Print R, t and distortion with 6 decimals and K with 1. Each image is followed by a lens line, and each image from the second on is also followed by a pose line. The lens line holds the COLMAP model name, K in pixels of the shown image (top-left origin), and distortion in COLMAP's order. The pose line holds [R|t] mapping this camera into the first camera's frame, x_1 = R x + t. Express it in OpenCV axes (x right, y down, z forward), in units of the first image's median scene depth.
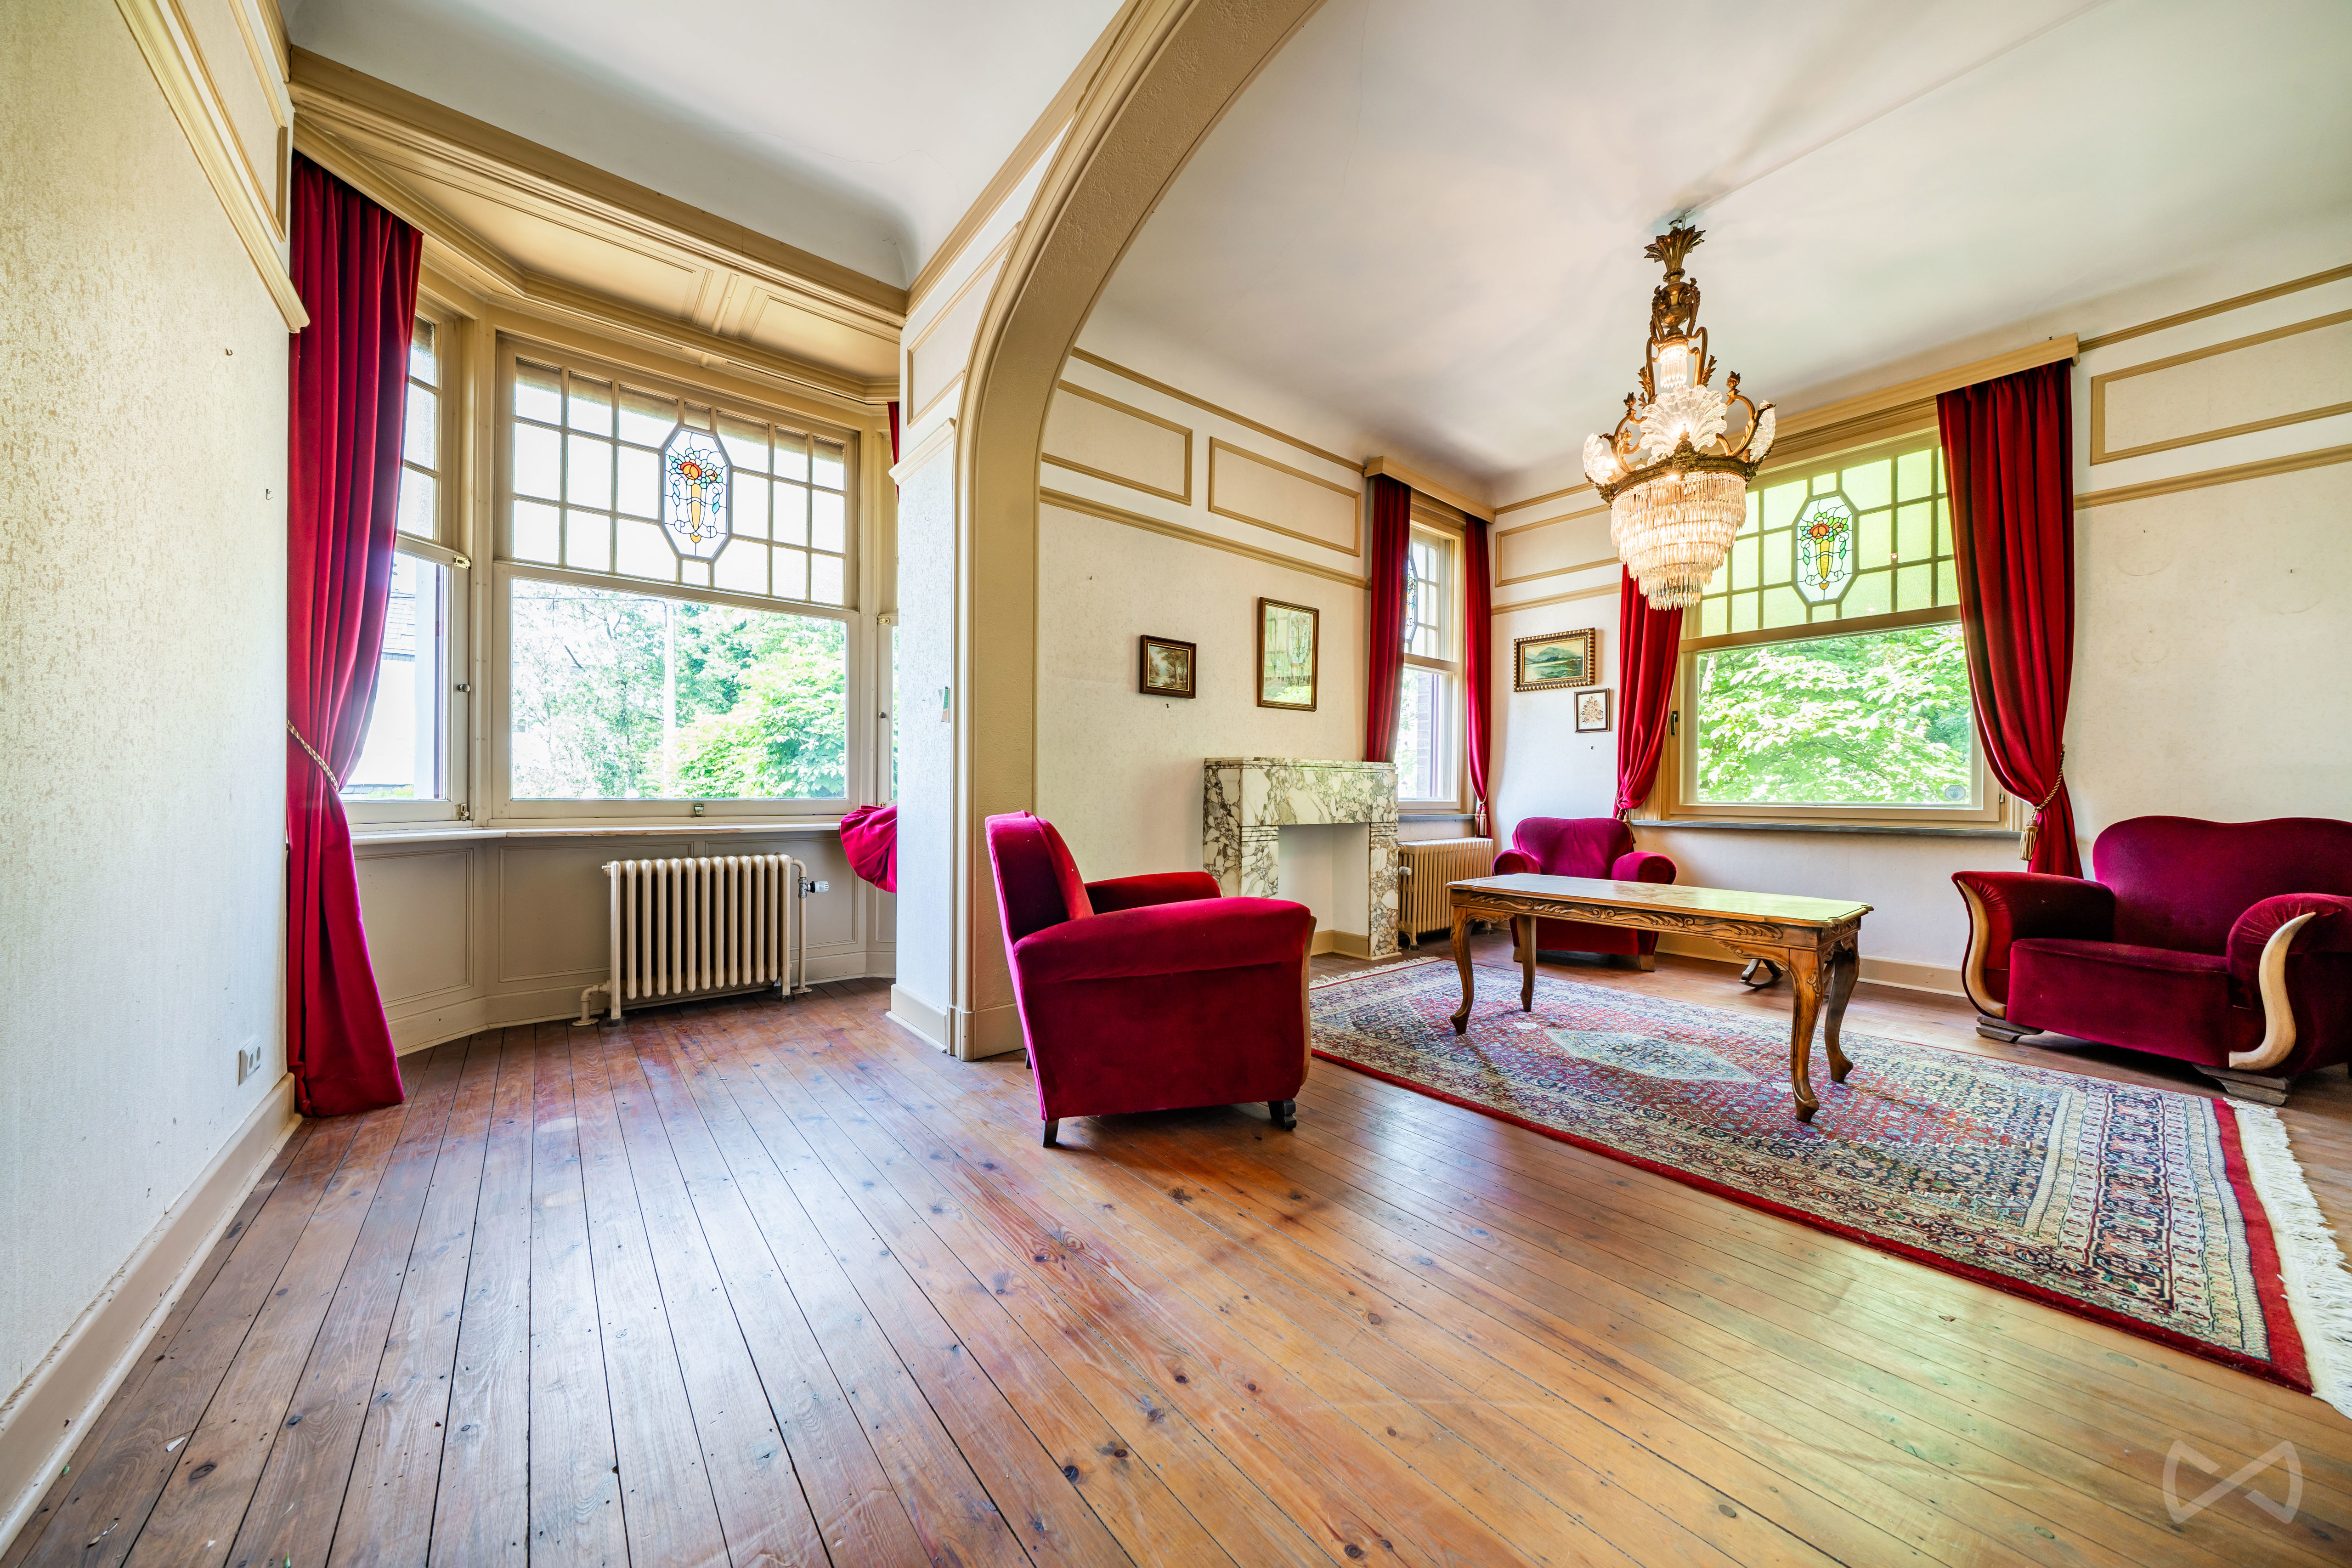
lens RADIAL K [[793.3, 0, 1175.0], [0, 793.3, 785.8], [0, 0, 1]] dist [0.000946, 0.000128]
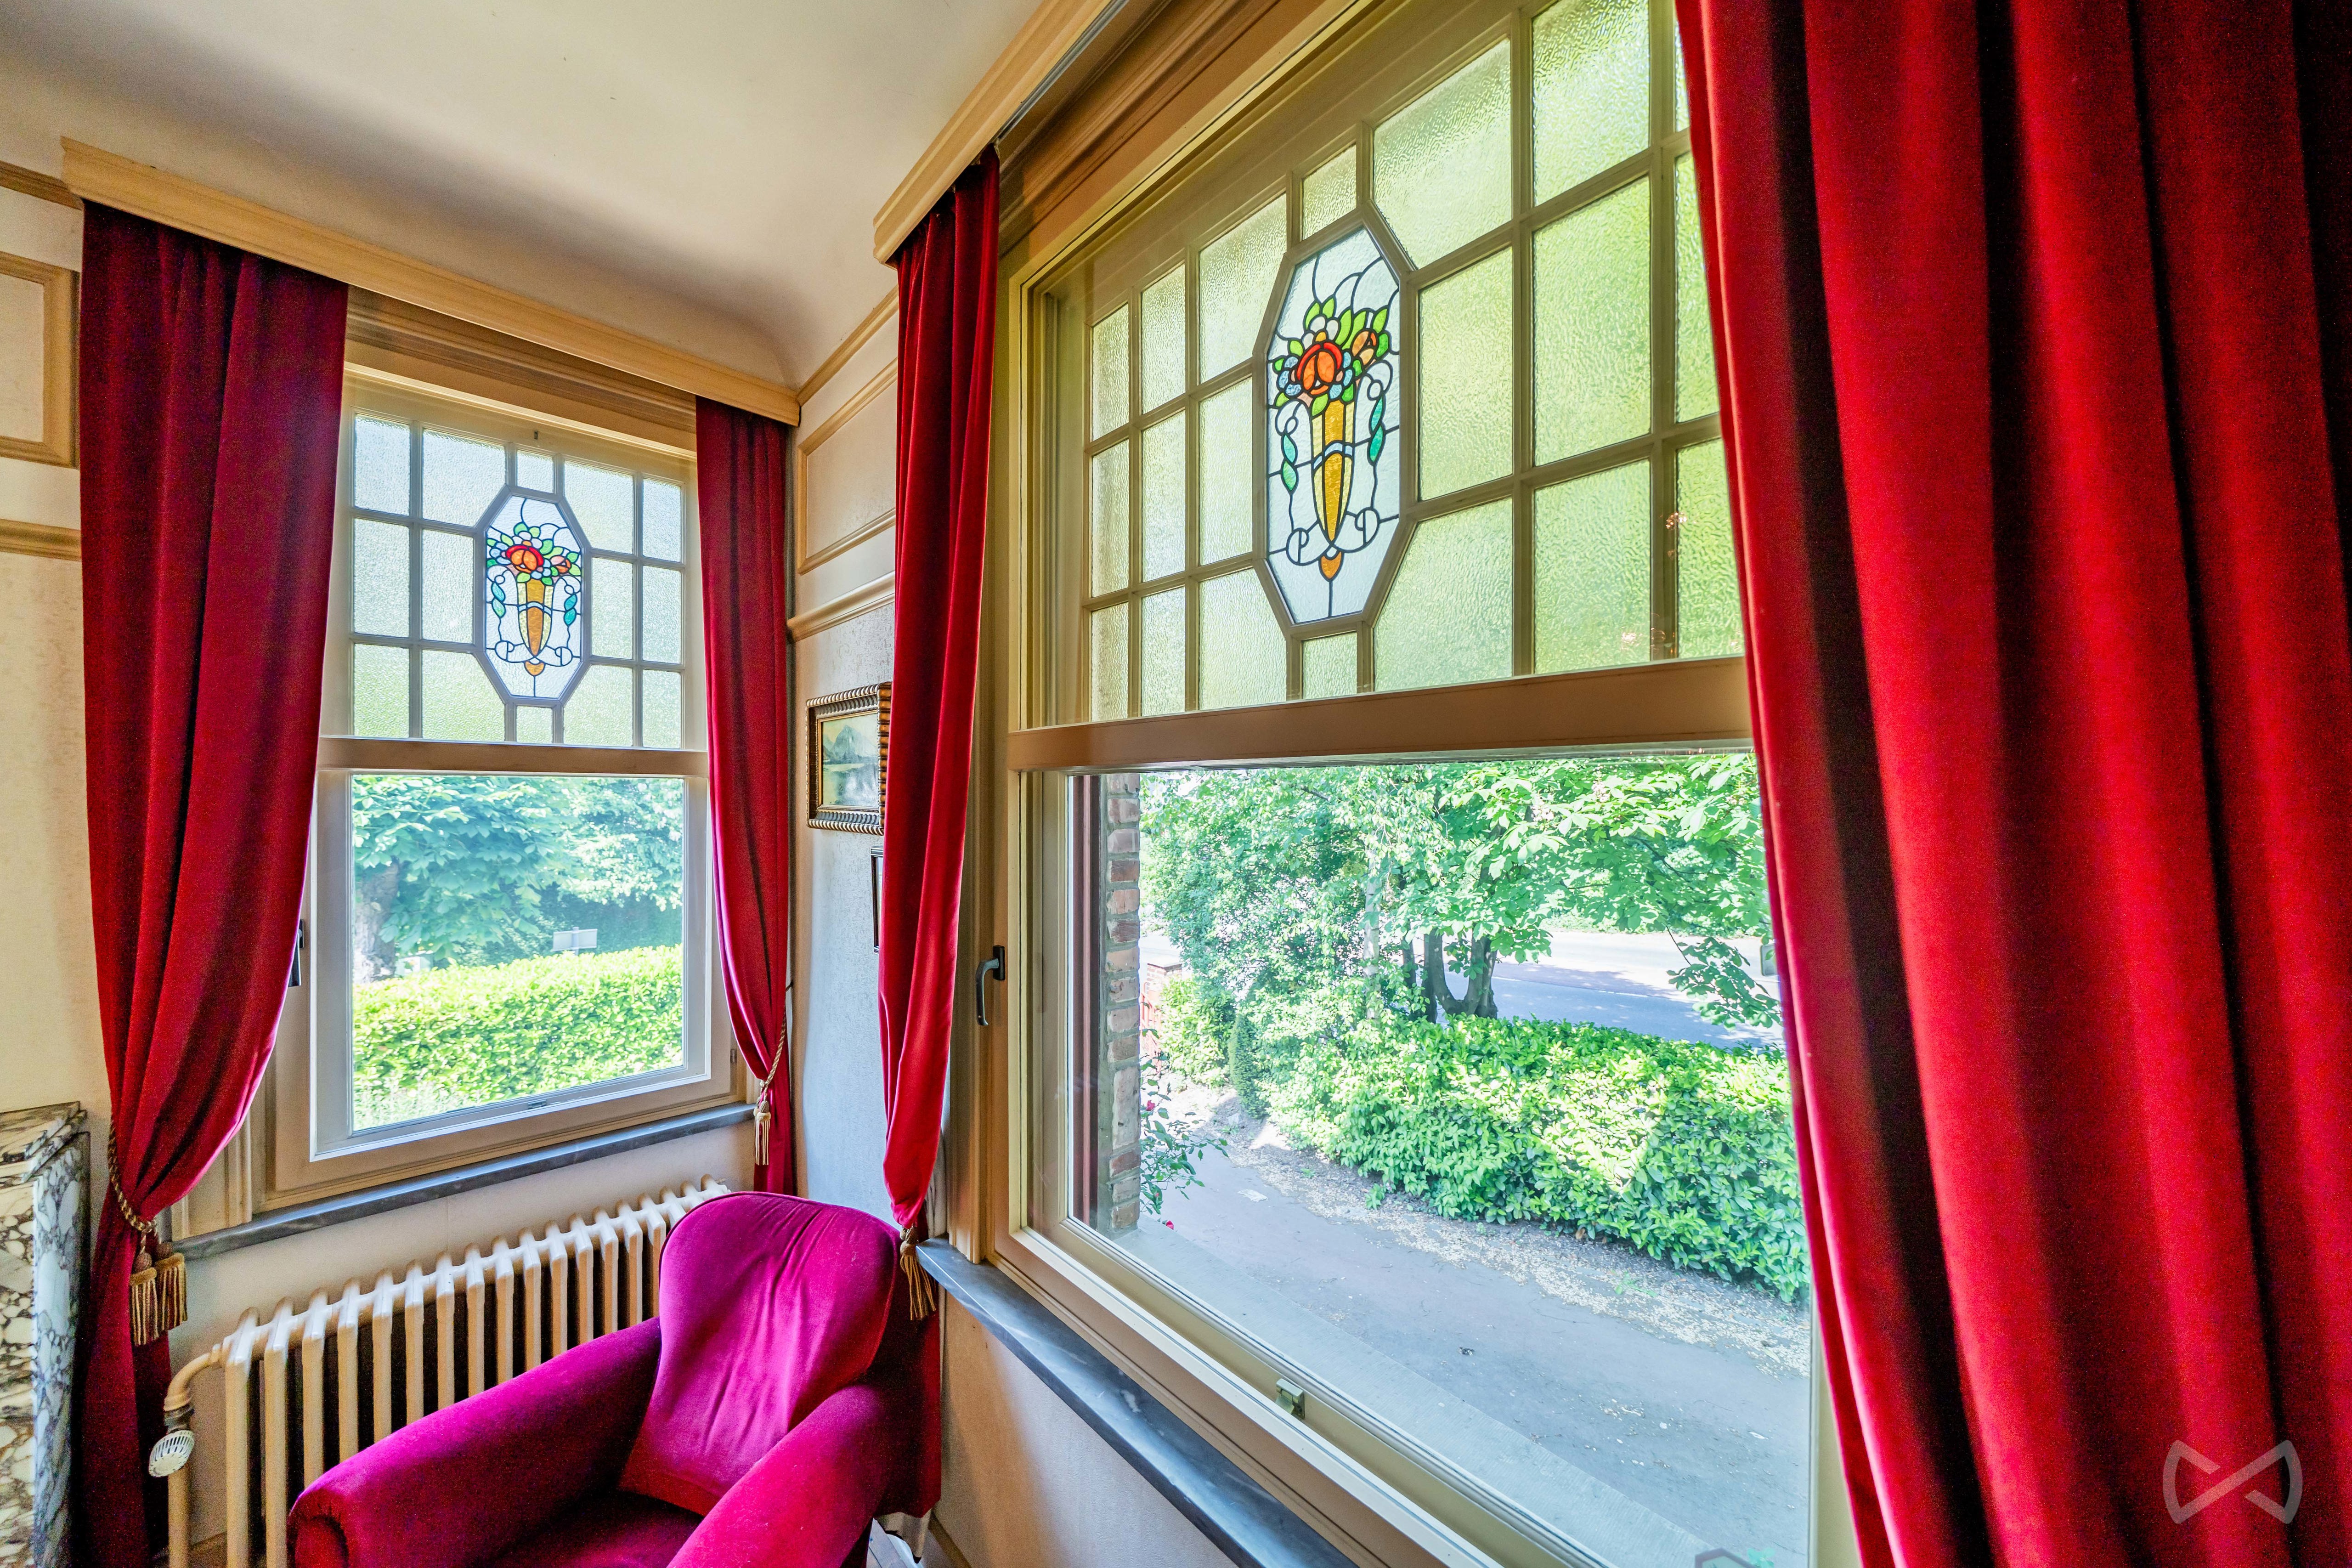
lens RADIAL K [[793.3, 0, 1178.4], [0, 793.3, 787.5], [0, 0, 1]] dist [0.000946, 0.000128]
pose [[0.996874, -0.006191, 0.078762, 0.740878], [0.006159, 0.999981, 0.000639, -0.175866], [-0.078765, -0.000152, 0.996893, 0.729258]]
